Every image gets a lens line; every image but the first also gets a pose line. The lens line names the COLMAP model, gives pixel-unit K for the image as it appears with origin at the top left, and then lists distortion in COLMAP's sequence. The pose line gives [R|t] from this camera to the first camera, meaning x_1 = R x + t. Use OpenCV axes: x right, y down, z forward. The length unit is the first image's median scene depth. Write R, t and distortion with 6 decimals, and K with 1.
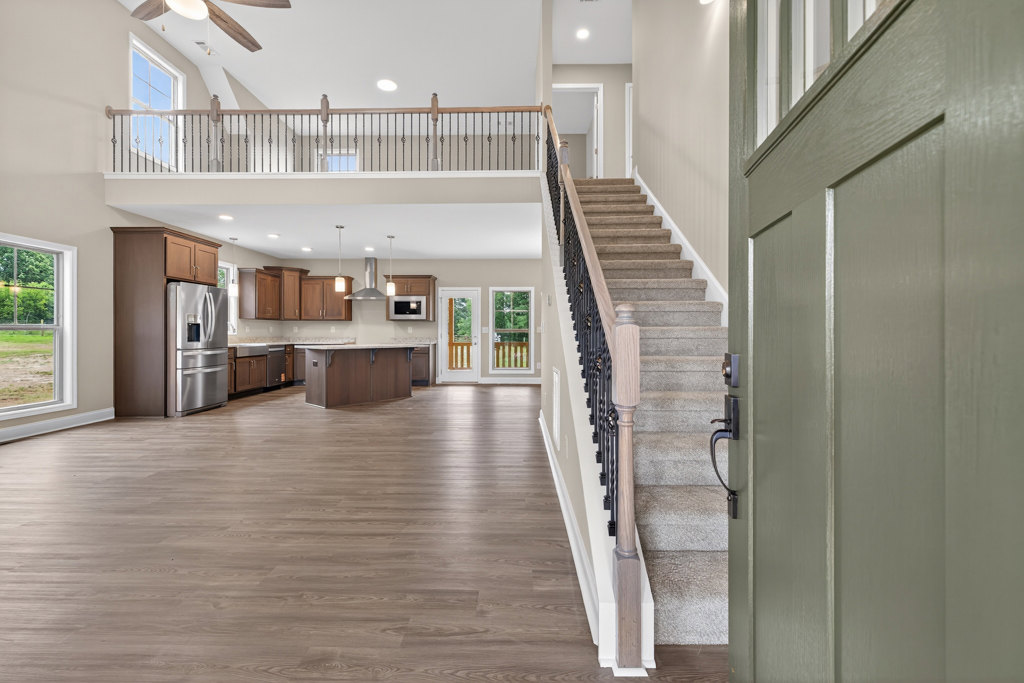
lens RADIAL K [[425.8, 0, 511.7], [0, 425.8, 336.2], [0, 0, 1]] dist [0.006721, -0.000635]
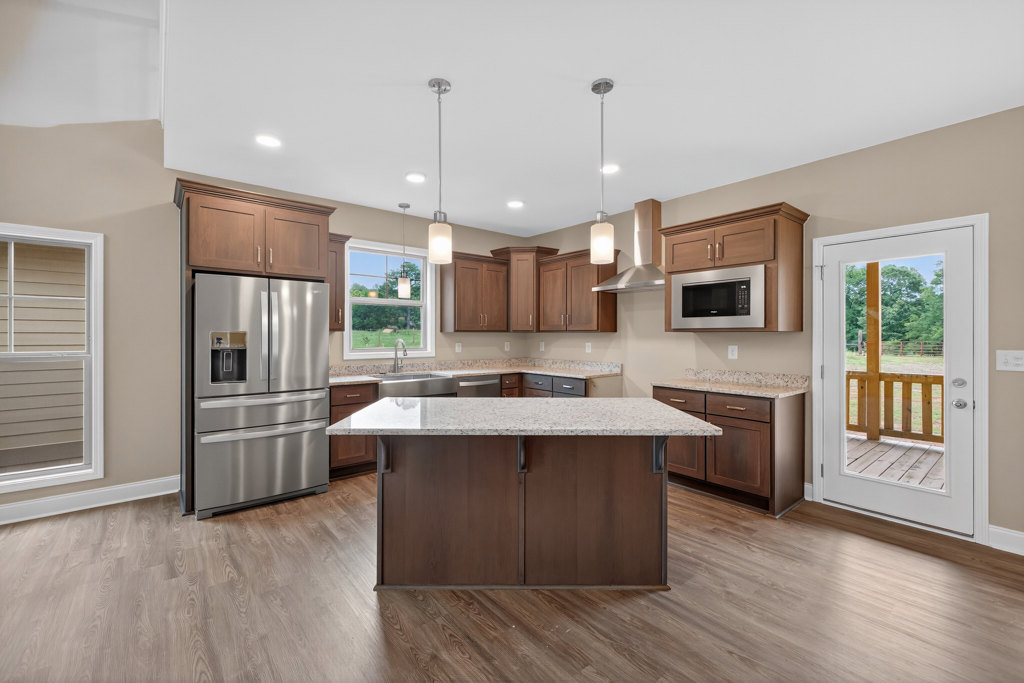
lens RADIAL K [[425.8, 0, 509.6], [0, 425.8, 335.3], [0, 0, 1]] dist [0.006721, -0.000635]
pose [[0.642555, -0.002093, -0.766237, -0.061163], [-0.005882, 0.999953, -0.007664, -0.028882], [0.766217, 0.009432, 0.642512, 0.595030]]
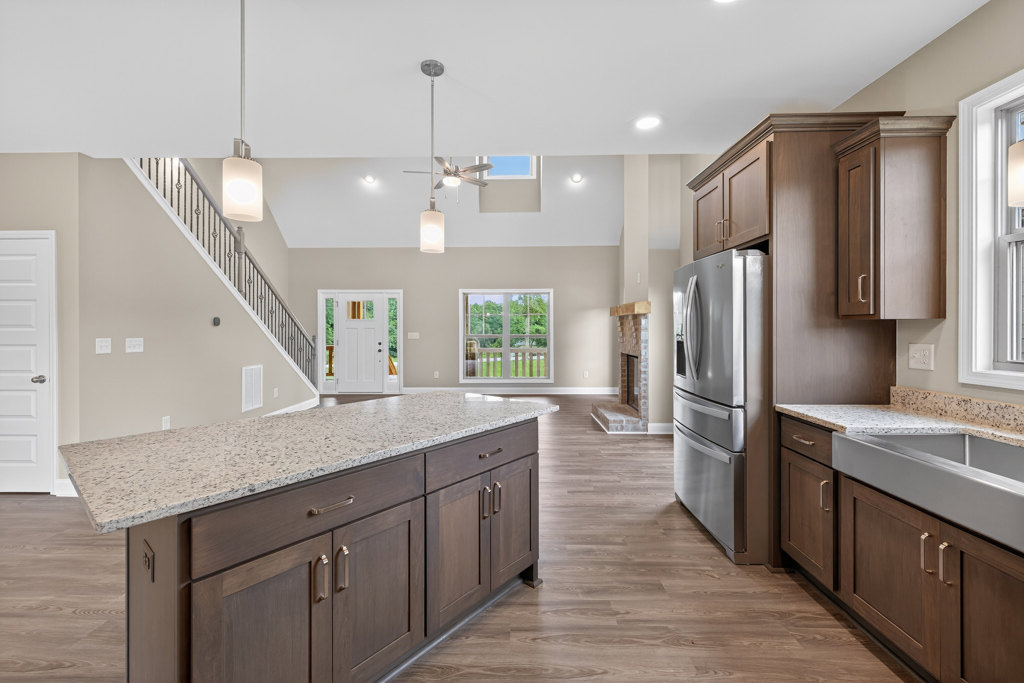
lens RADIAL K [[425.8, 0, 518.8], [0, 425.8, 328.3], [0, 0, 1]] dist [0.006721, -0.000635]
pose [[-0.999985, -0.001097, -0.005351, -0.344746], [-0.001136, 0.999974, 0.007166, -0.032315], [0.005343, 0.007172, -0.999960, 0.990047]]
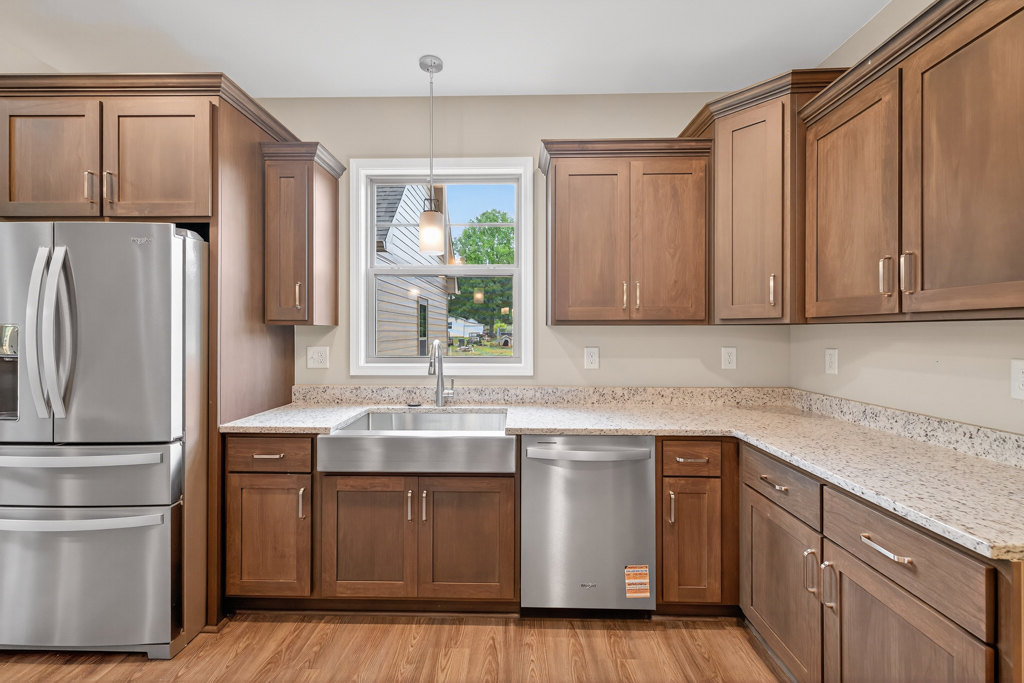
lens RADIAL K [[425.8, 0, 506.0], [0, 425.8, 331.1], [0, 0, 1]] dist [0.006721, -0.000635]
pose [[-0.019997, -0.007818, -0.999769, -0.289994], [-0.008914, 0.999931, -0.007641, -0.031291], [0.999760, 0.008759, -0.020066, 0.879157]]
